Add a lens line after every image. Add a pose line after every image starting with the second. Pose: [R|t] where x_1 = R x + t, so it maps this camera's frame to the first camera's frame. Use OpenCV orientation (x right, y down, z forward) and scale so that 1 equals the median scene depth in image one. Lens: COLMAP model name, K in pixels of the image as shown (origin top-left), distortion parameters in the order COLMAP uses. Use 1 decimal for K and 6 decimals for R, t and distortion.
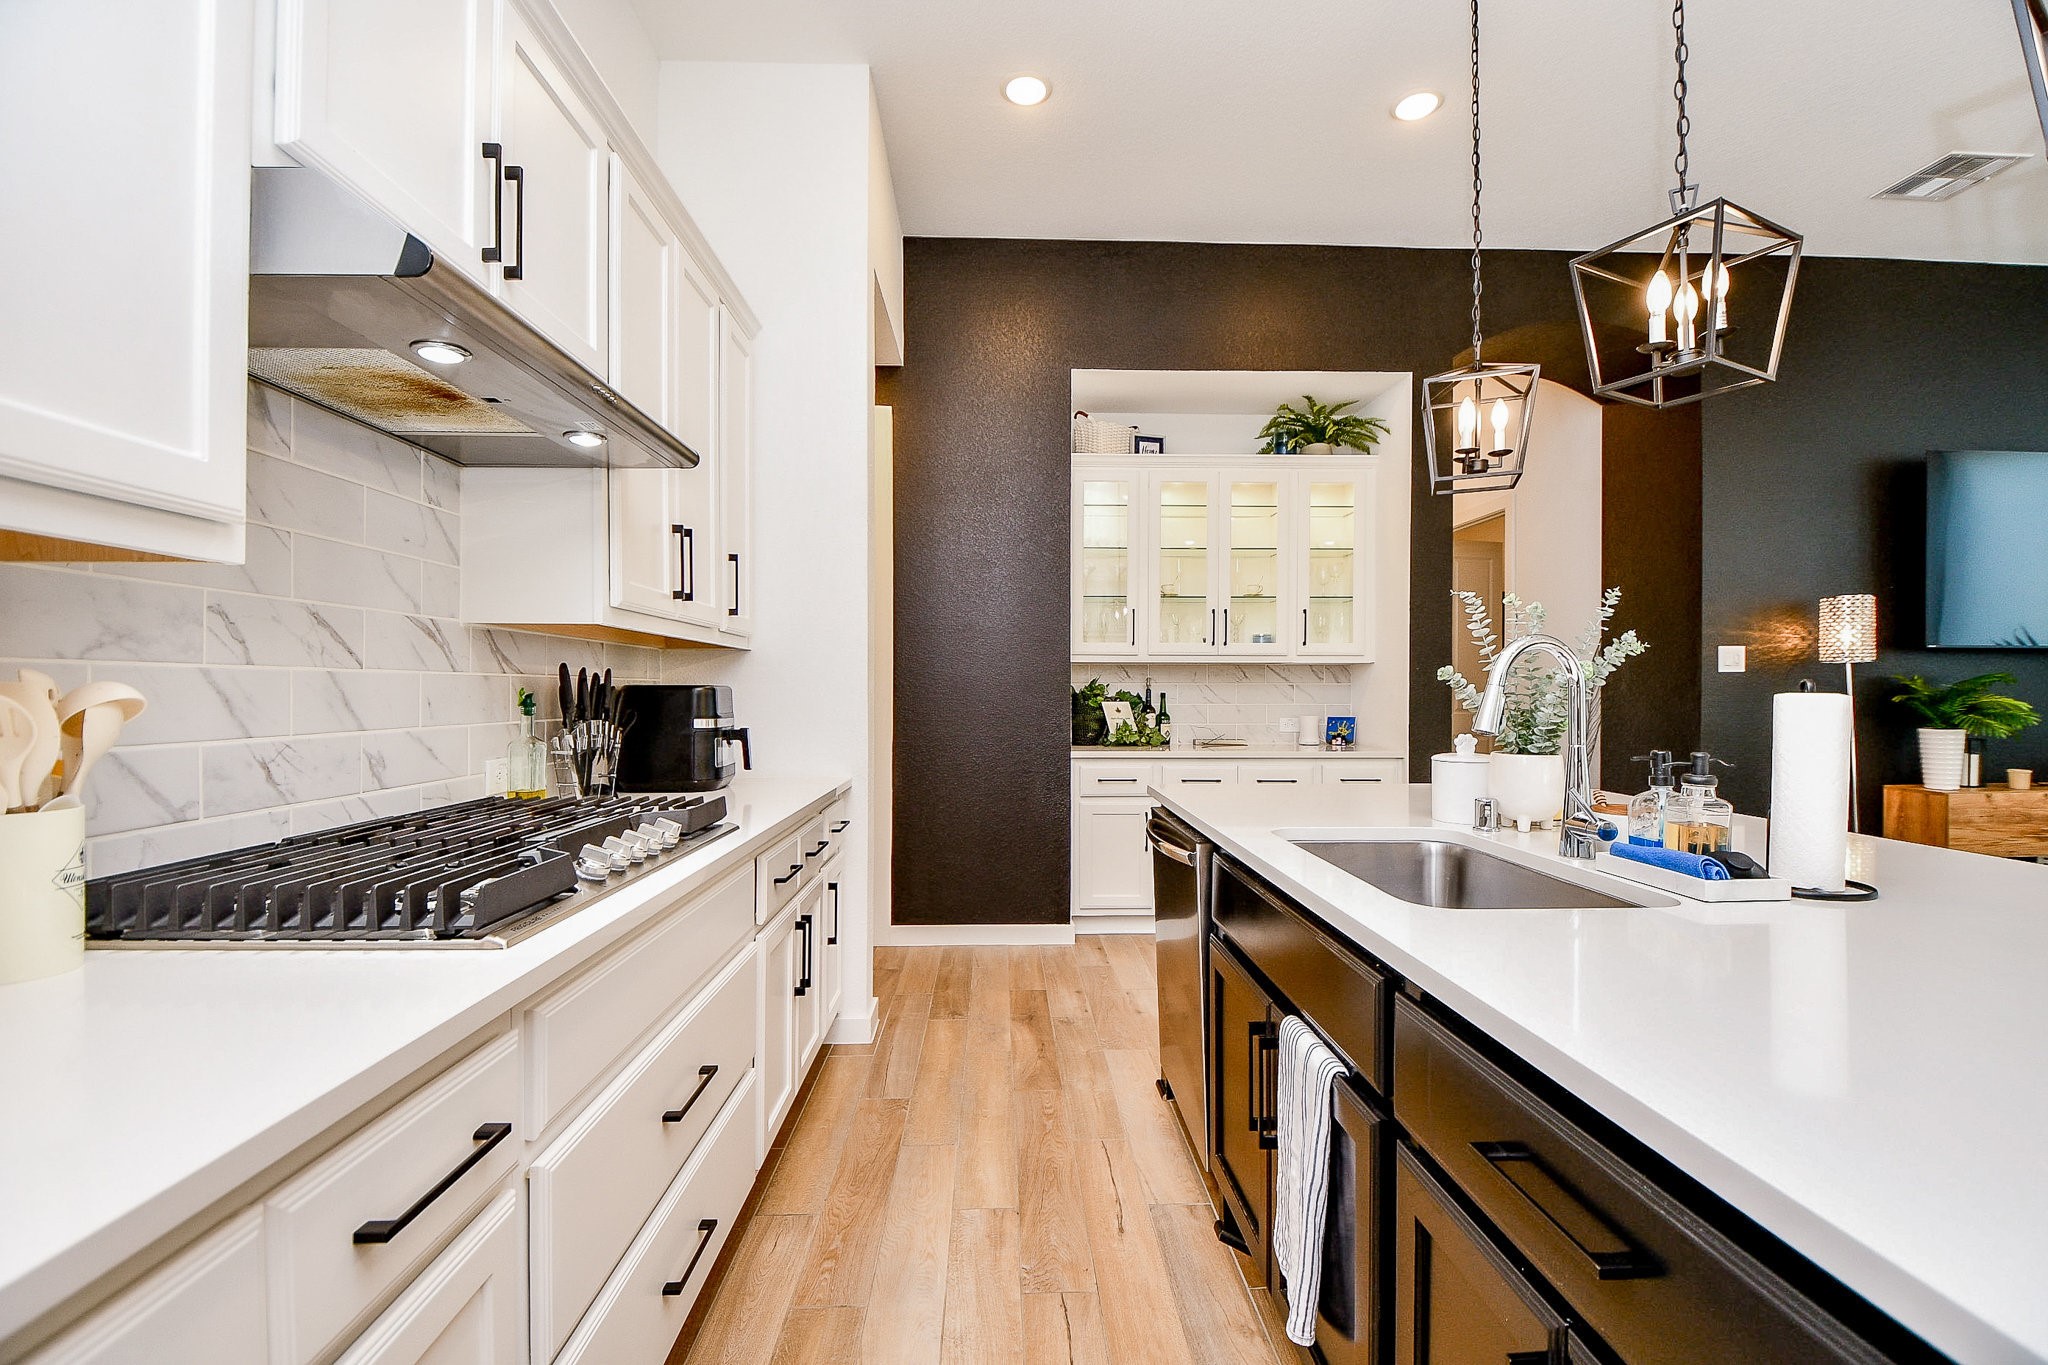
lens RADIAL K [[881.0, 0, 1010.3], [0, 881.0, 691.2], [0, 0, 1]] dist [0.014477, -0.022553]
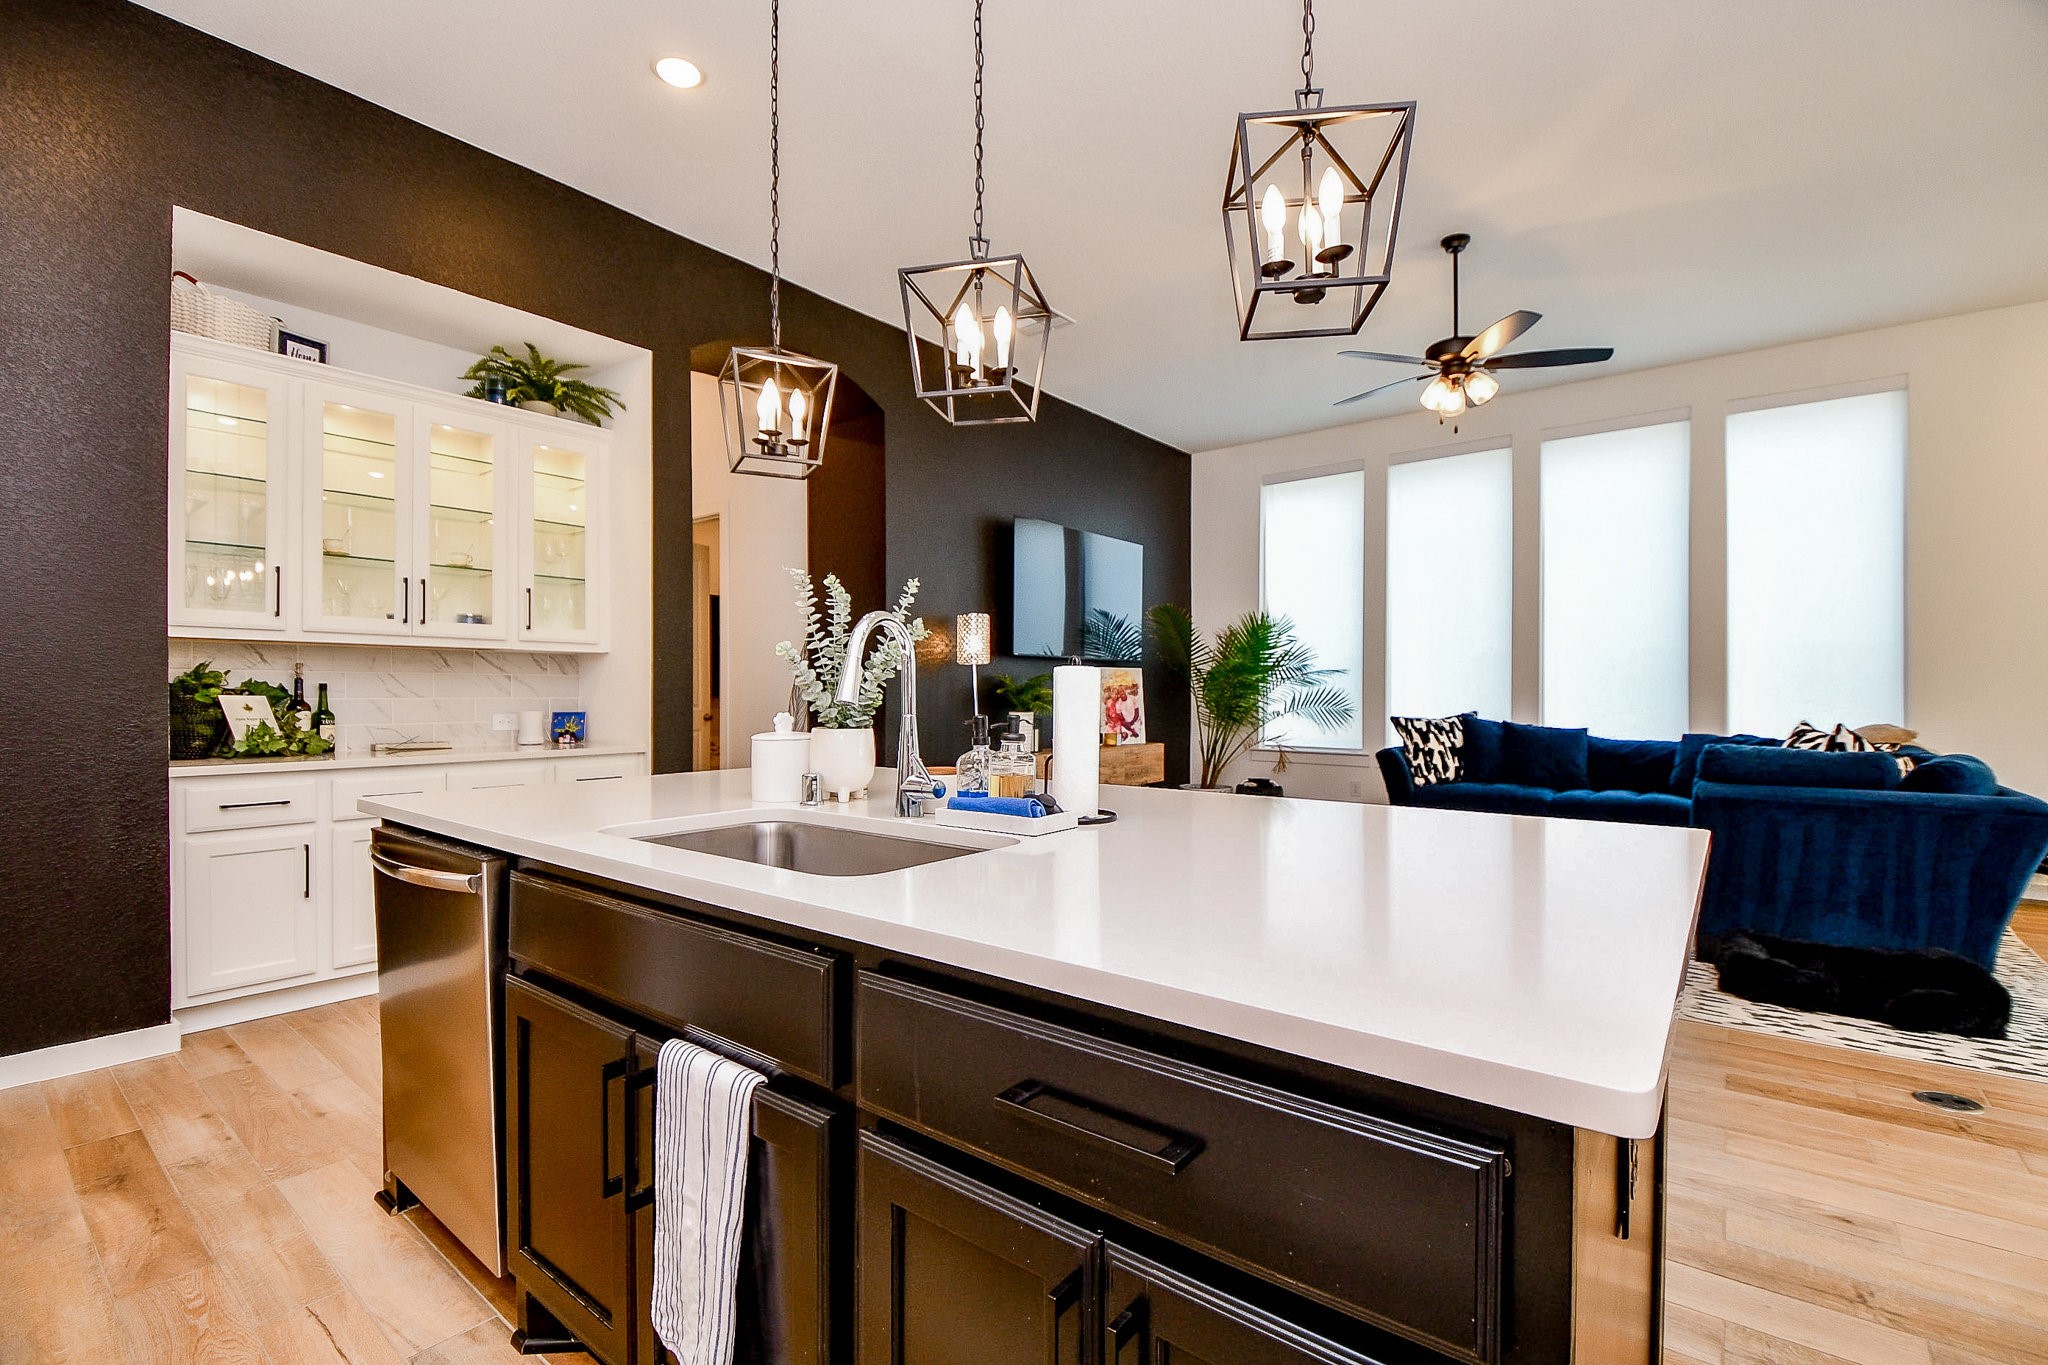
lens RADIAL K [[897.2, 0, 1028.1], [0, 897.2, 695.5], [0, 0, 1]] dist [0.020498, -0.023638]
pose [[0.638377, -0.002248, 0.769721, -0.040576], [0.000040, 0.999996, 0.002888, 0.011557], [-0.769724, -0.001813, 0.638374, 0.059842]]
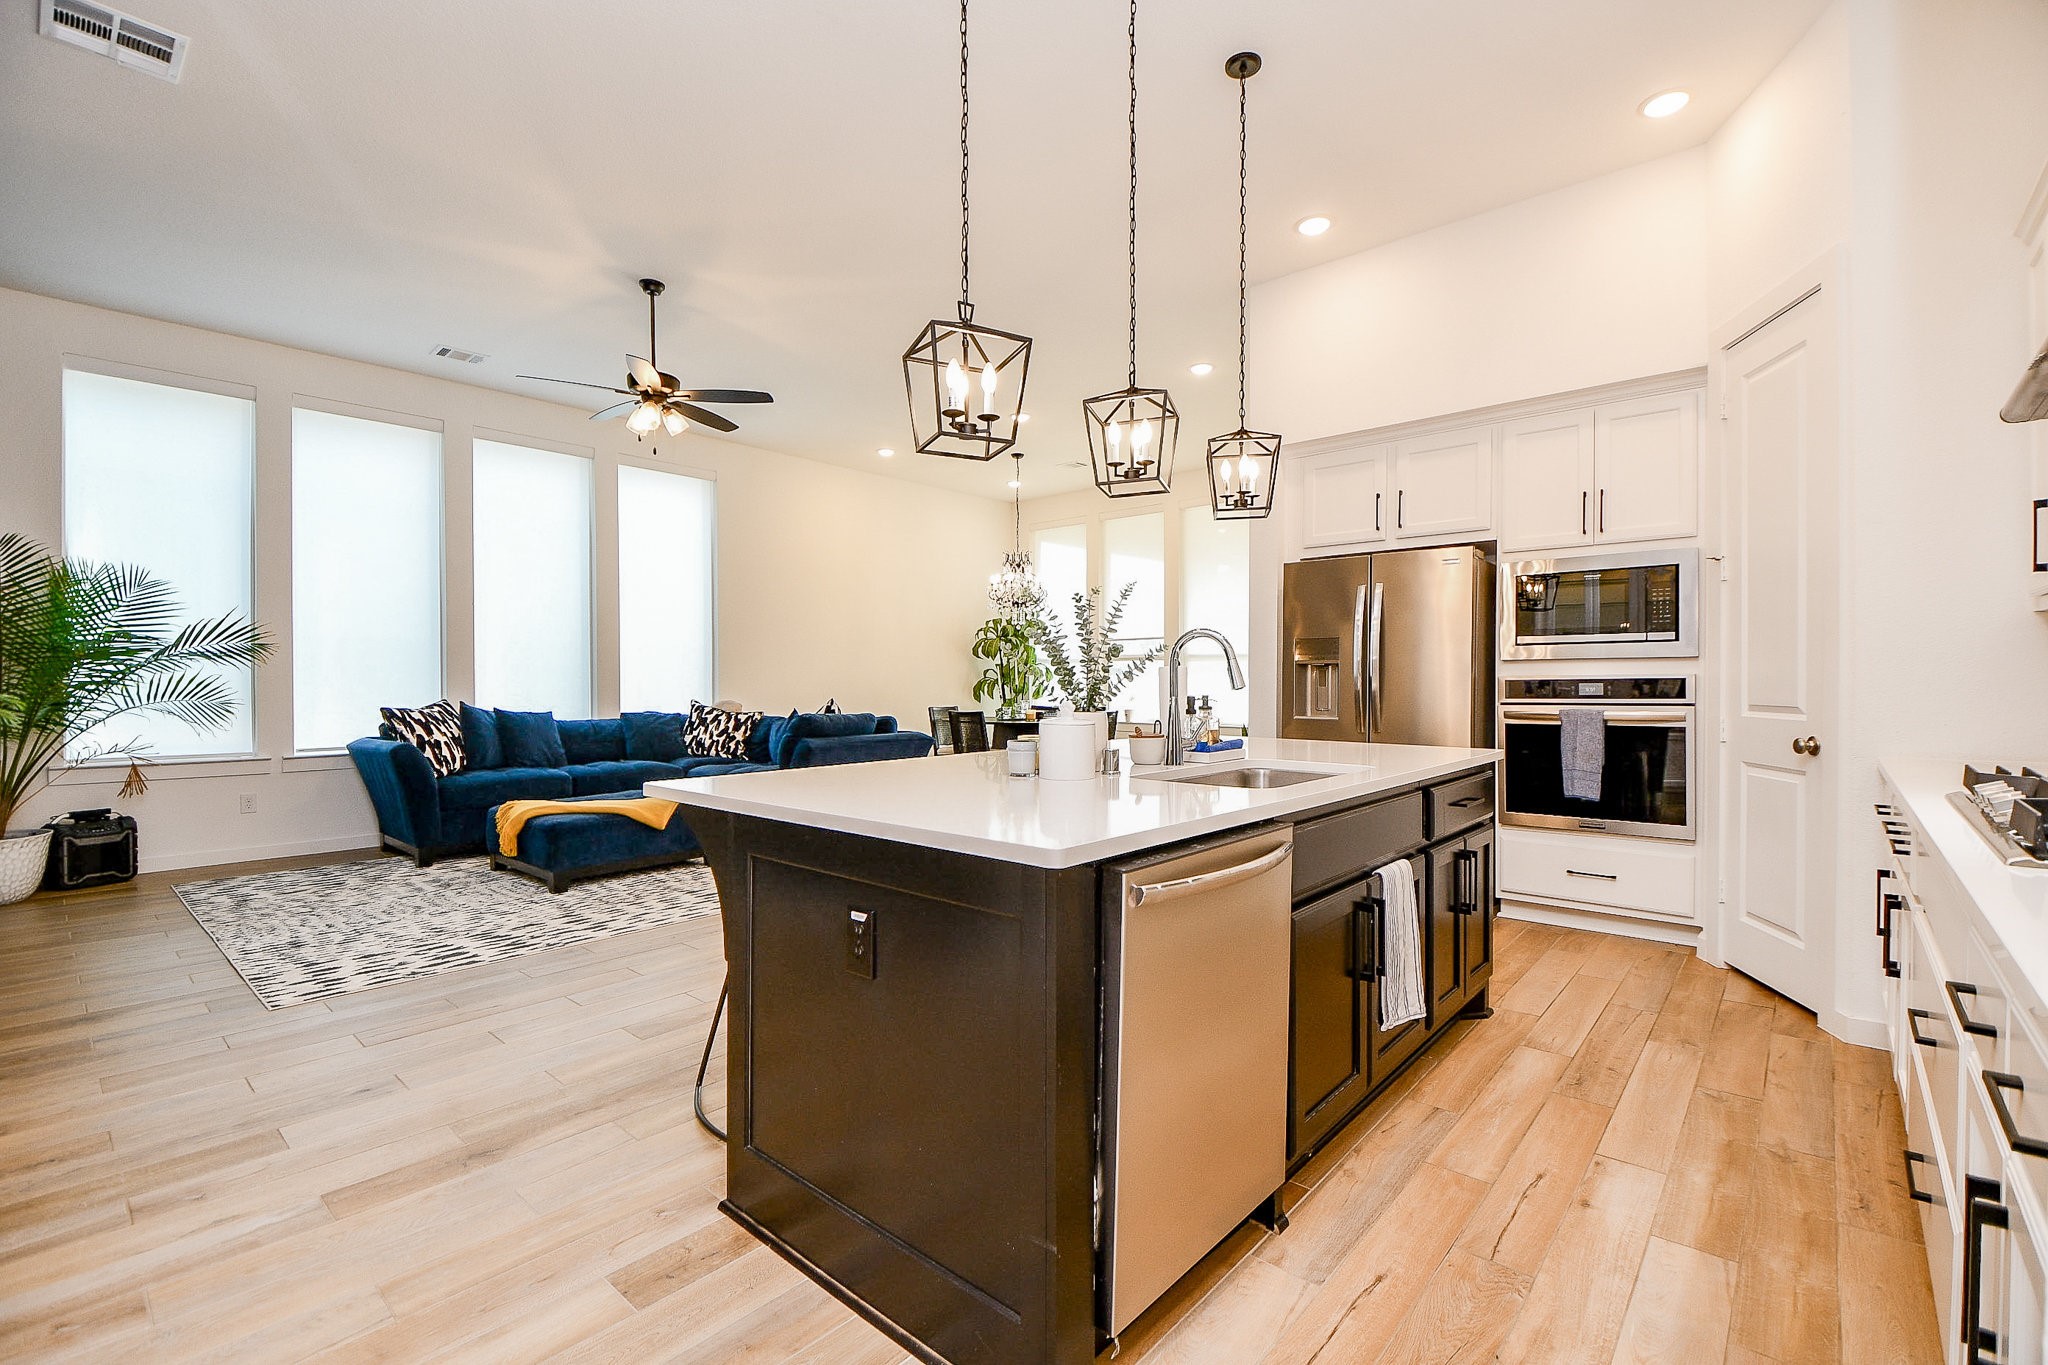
lens RADIAL K [[897.2, 0, 1028.1], [0, 897.2, 695.5], [0, 0, 1]] dist [0.020498, -0.023638]
pose [[-0.735752, -0.012145, 0.677142, -0.091213], [0.000908, 0.999821, 0.018919, 0.008709], [-0.677250, 0.014534, -0.735609, 0.802195]]
